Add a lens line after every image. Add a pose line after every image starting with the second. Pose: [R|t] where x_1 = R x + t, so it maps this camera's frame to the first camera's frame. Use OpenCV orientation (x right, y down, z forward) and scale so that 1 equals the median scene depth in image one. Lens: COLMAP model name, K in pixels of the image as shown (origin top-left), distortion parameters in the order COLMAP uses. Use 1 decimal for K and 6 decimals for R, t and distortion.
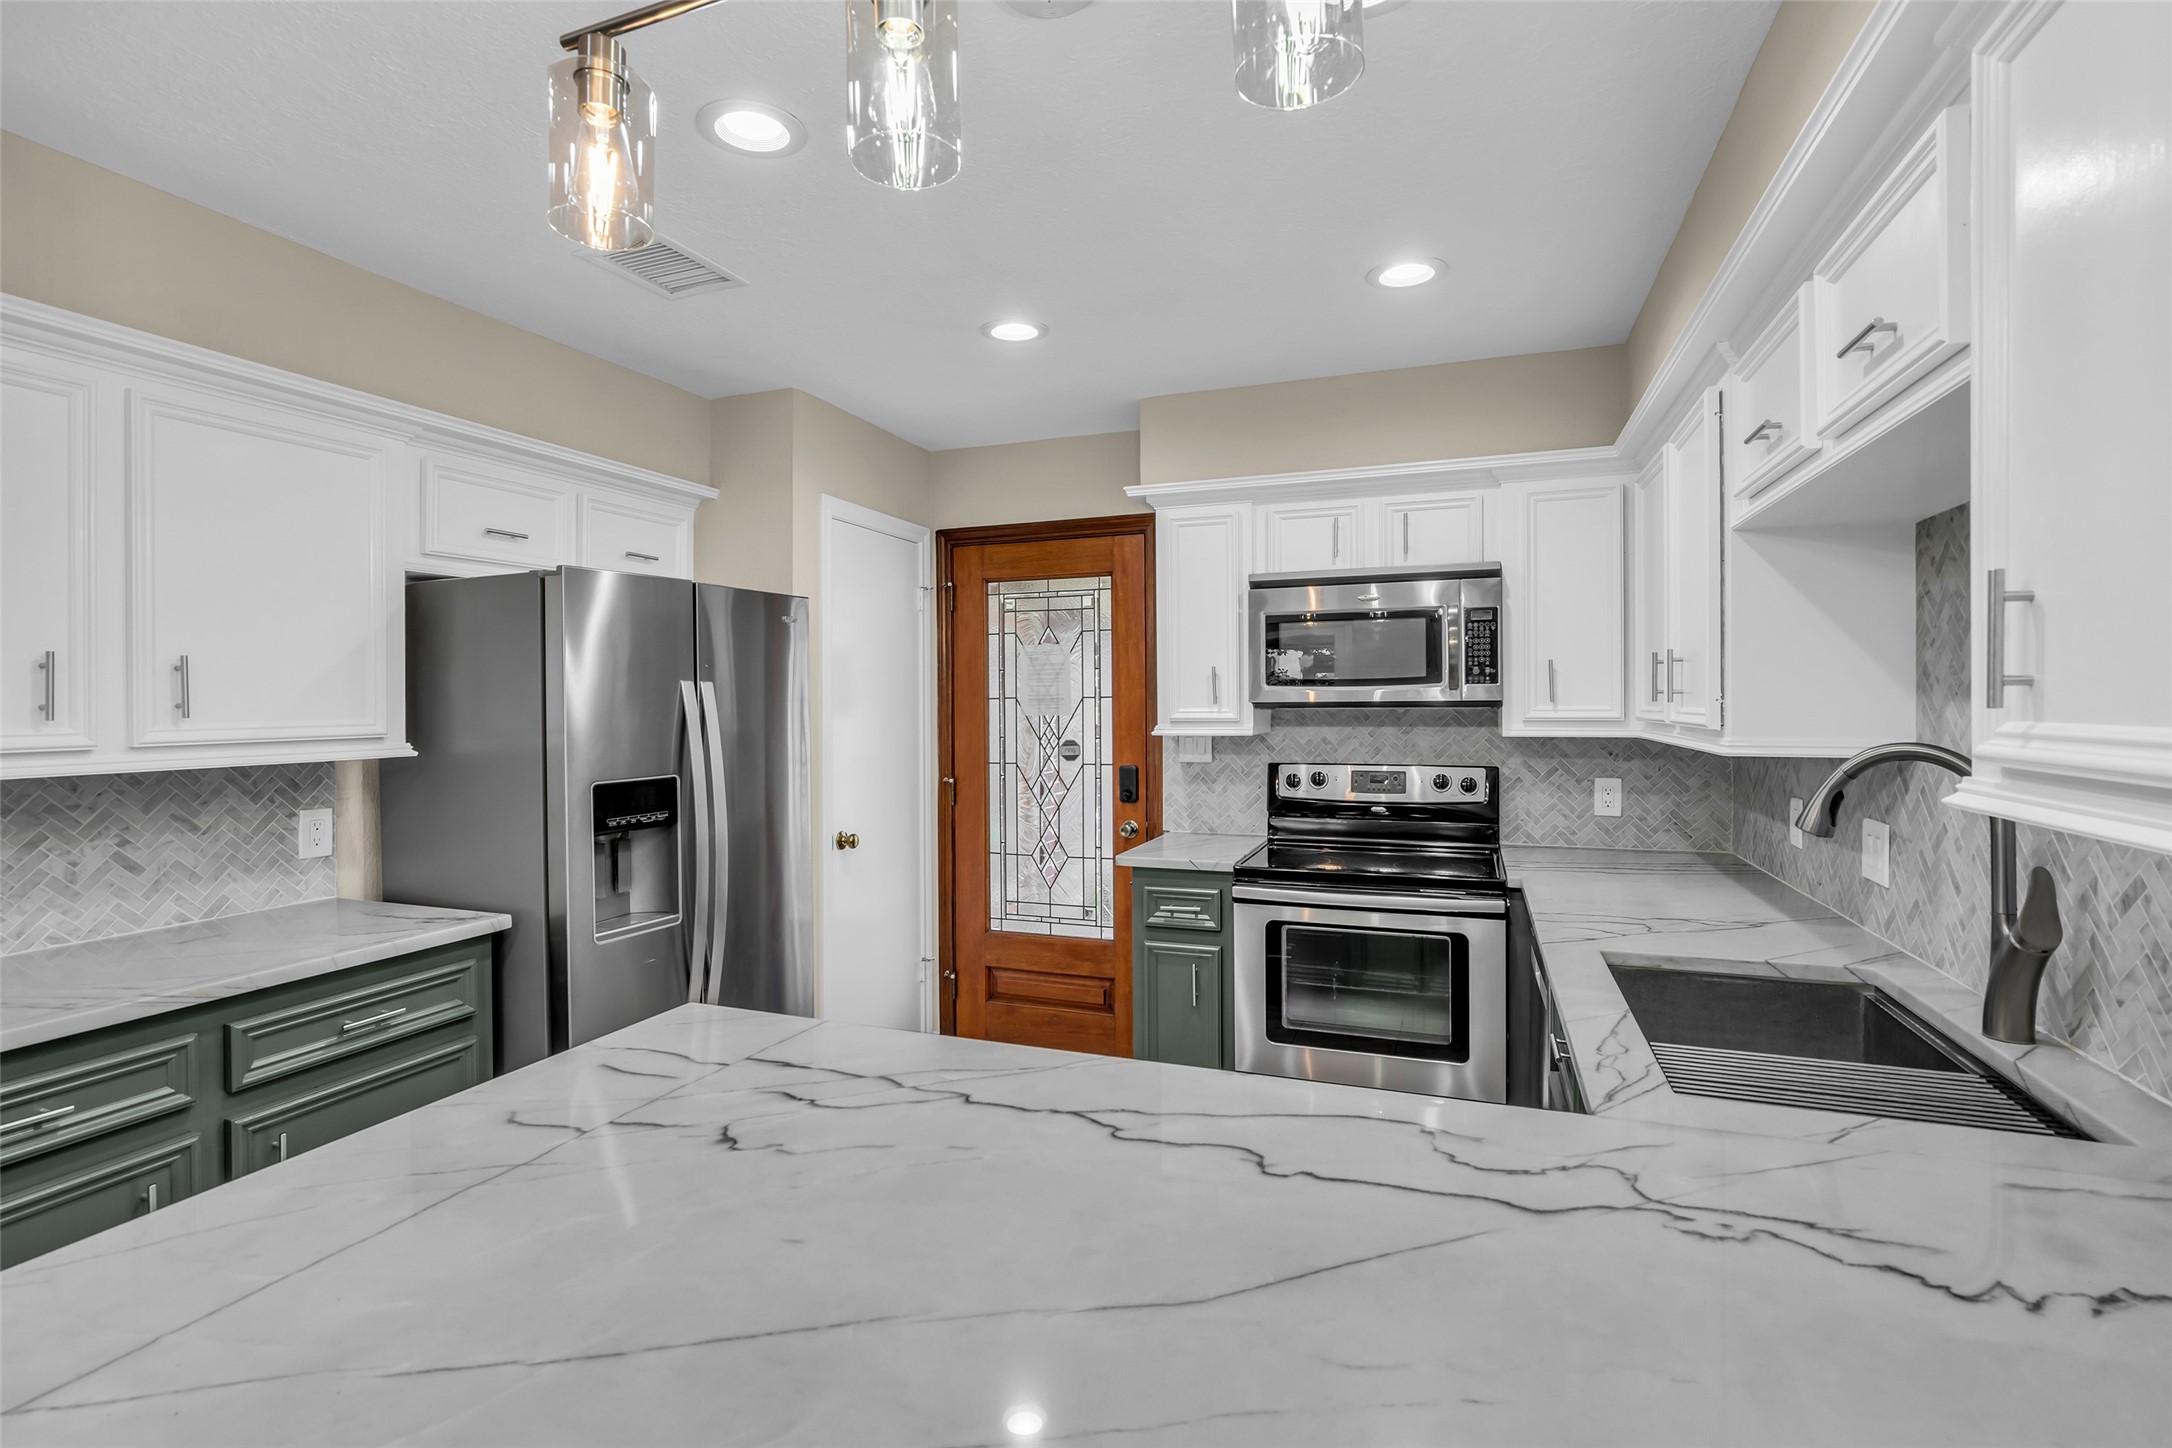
lens RADIAL K [[1009.0, 0, 1085.0], [0, 1009.0, 705.9], [0, 0, 1]] dist [-0.012977, -0.000115]
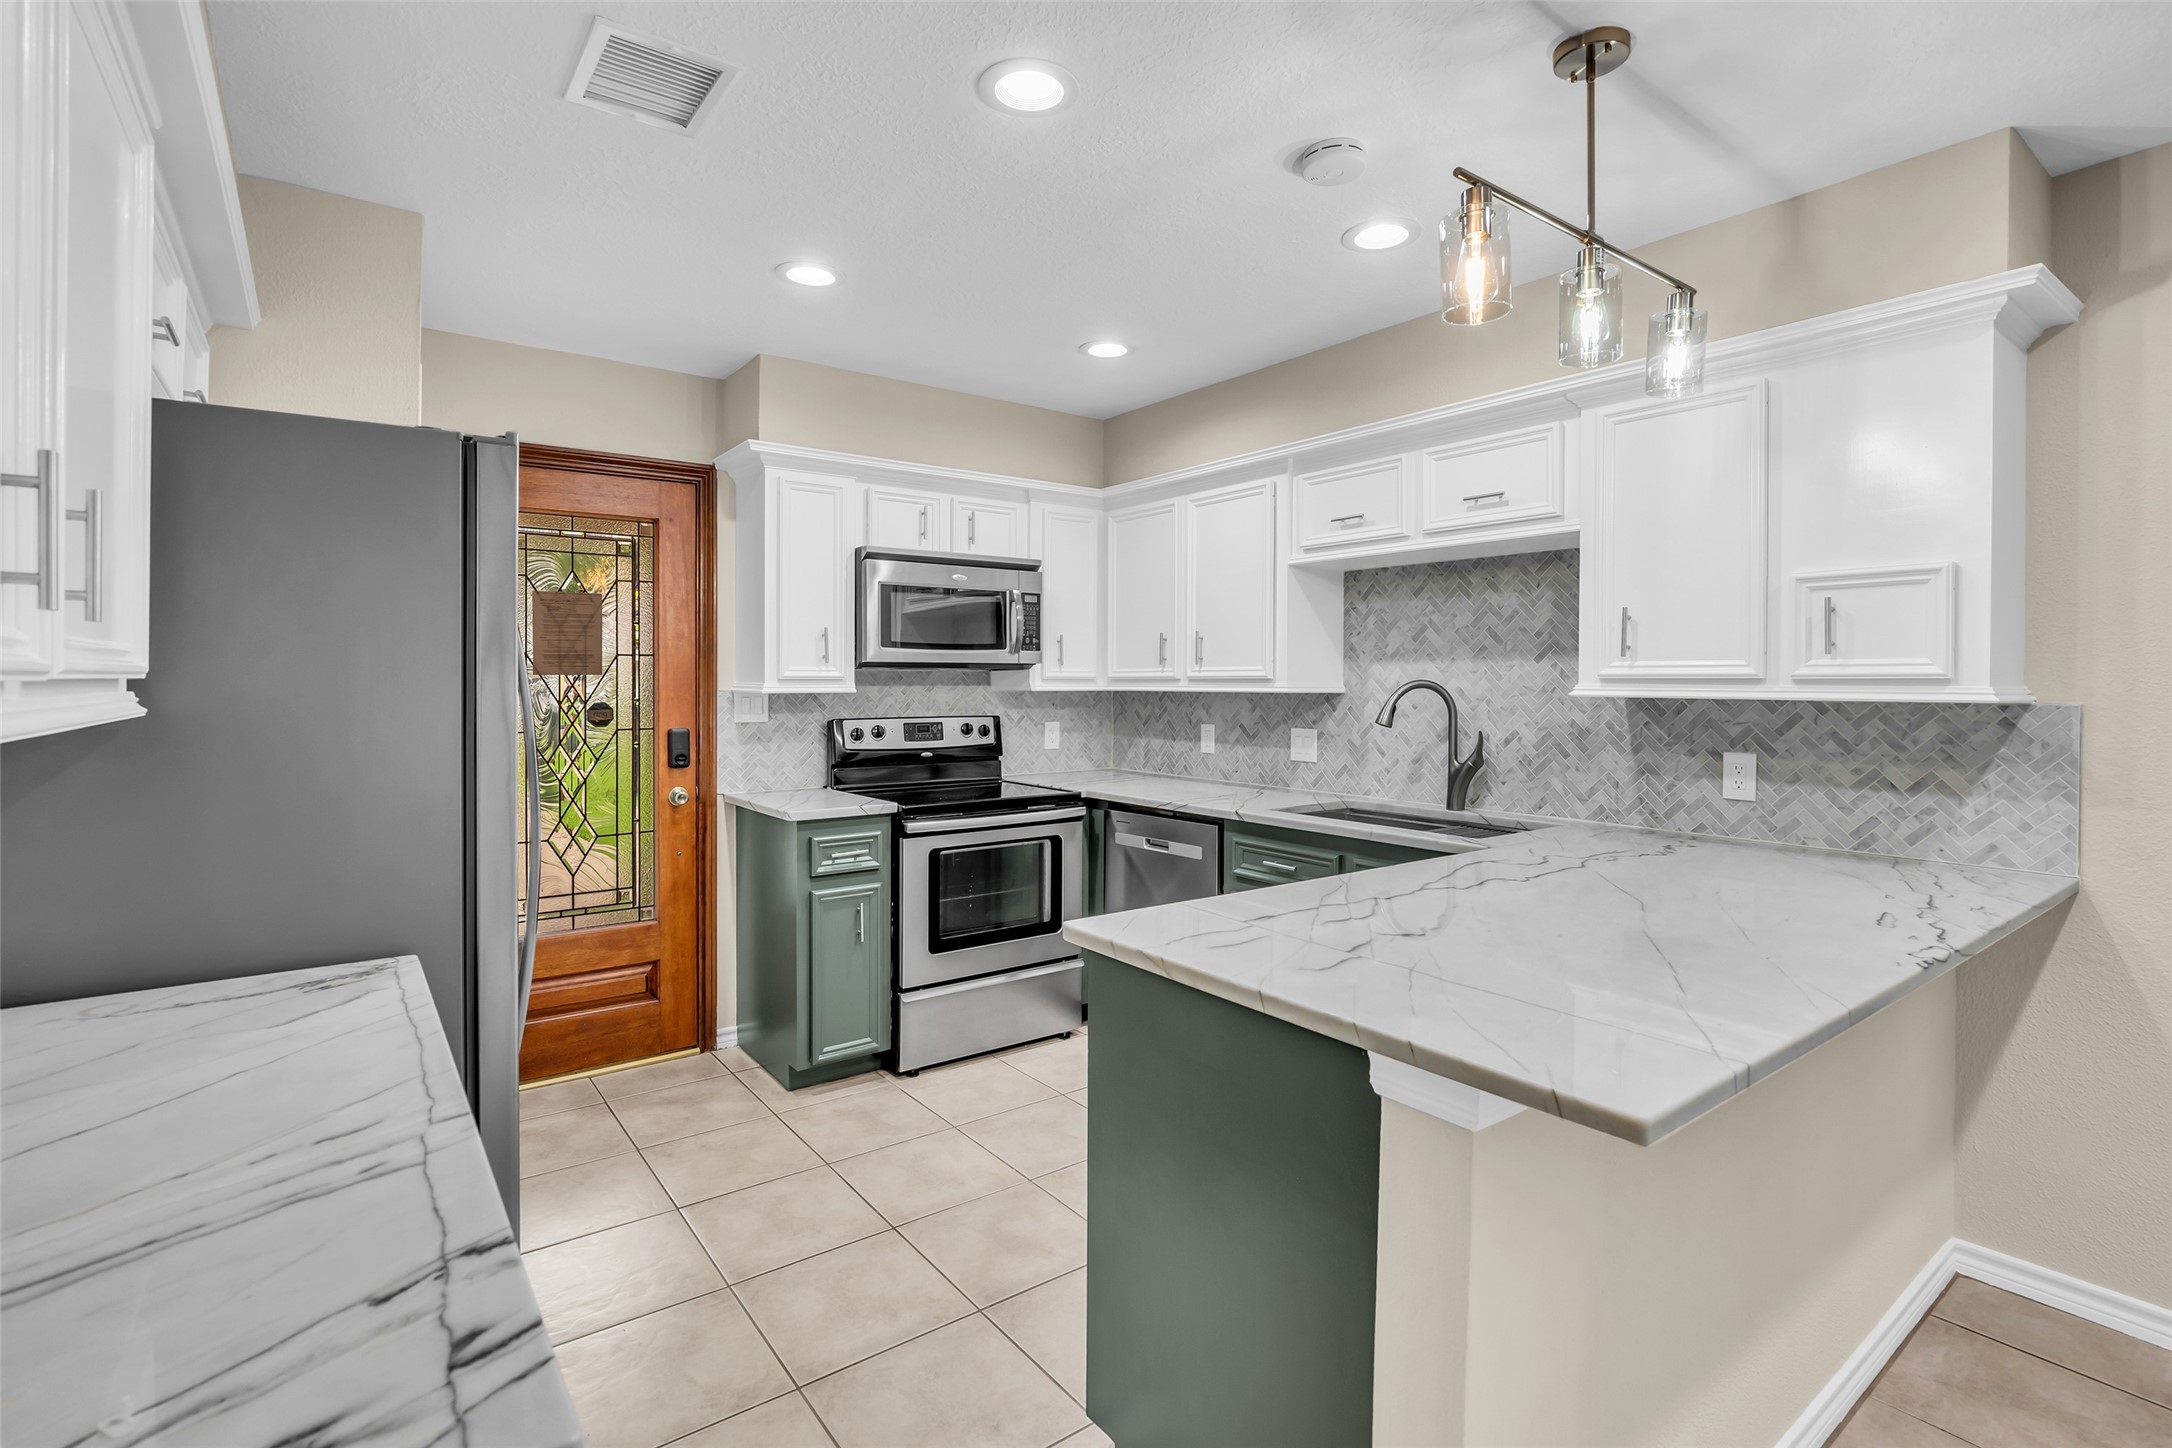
lens RADIAL K [[1012.7, 0, 1077.2], [0, 1012.7, 686.9], [0, 0, 1]] dist [-0.012054, 0.000160]
pose [[0.540871, 0.001235, 0.841105, -0.646992], [-0.000173, 0.999999, -0.001357, 0.025506], [-0.841105, 0.000588, 0.540871, 0.212453]]
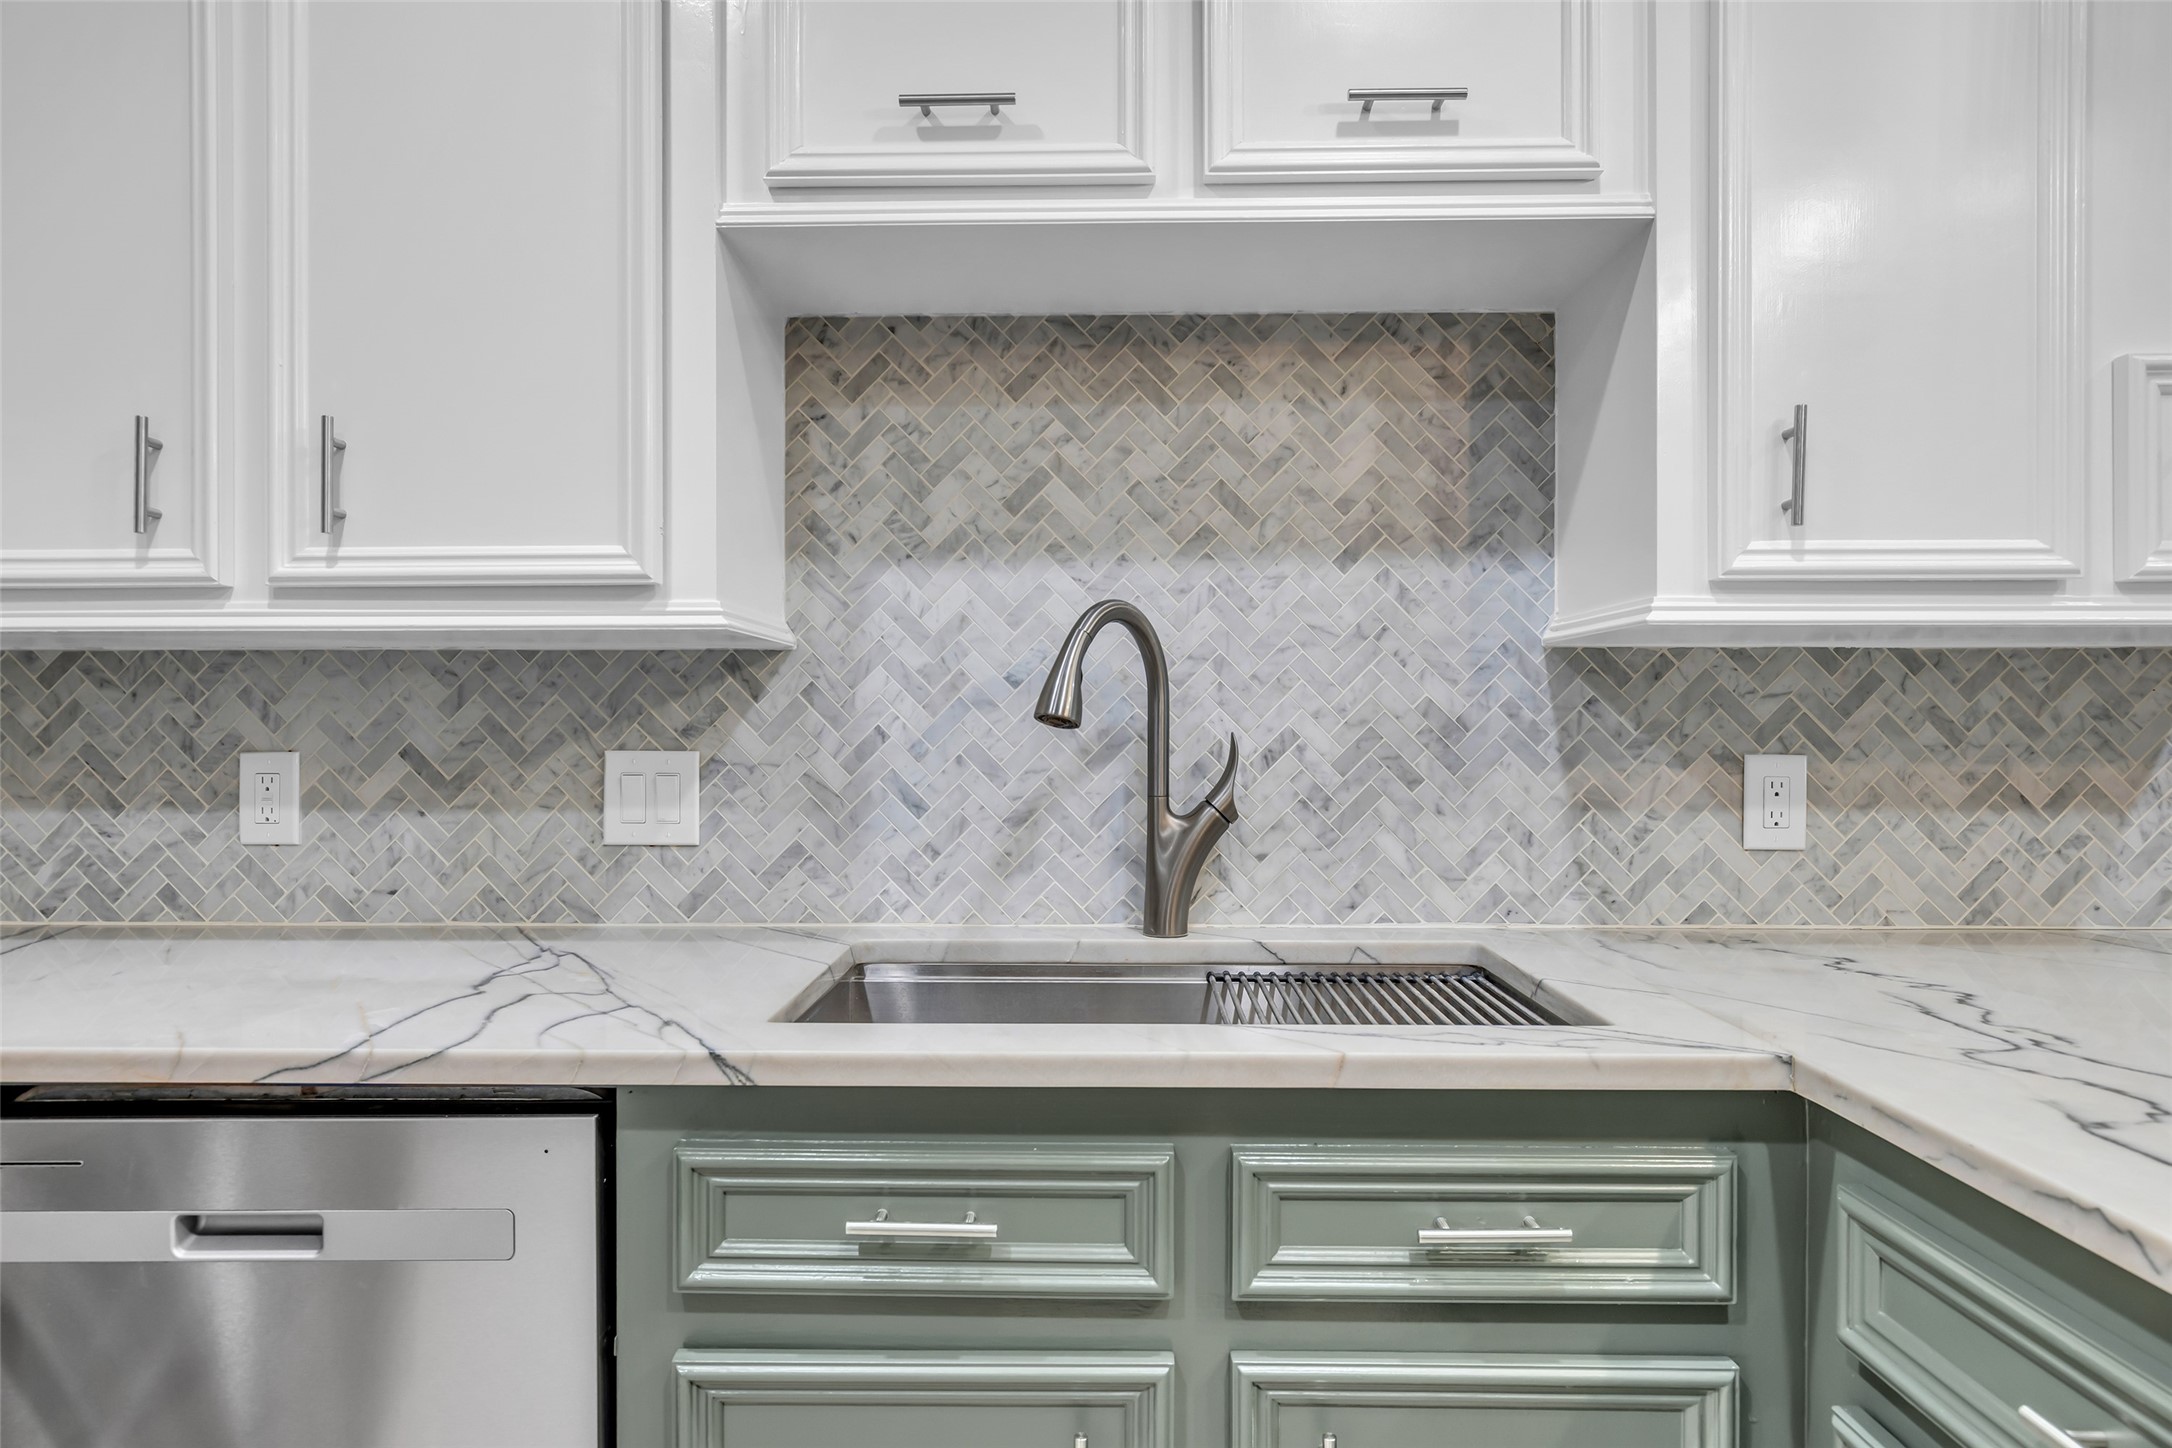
lens RADIAL K [[1298.6, 0, 1078.3], [0, 1298.6, 731.2], [0, 0, 1]] dist [-0.002478, 0.000612]
pose [[-0.330585, -0.001162, 0.943776, -0.065293], [0.008740, 0.999953, 0.004292, 0.063963], [-0.943736, 0.009667, -0.330559, 0.643423]]
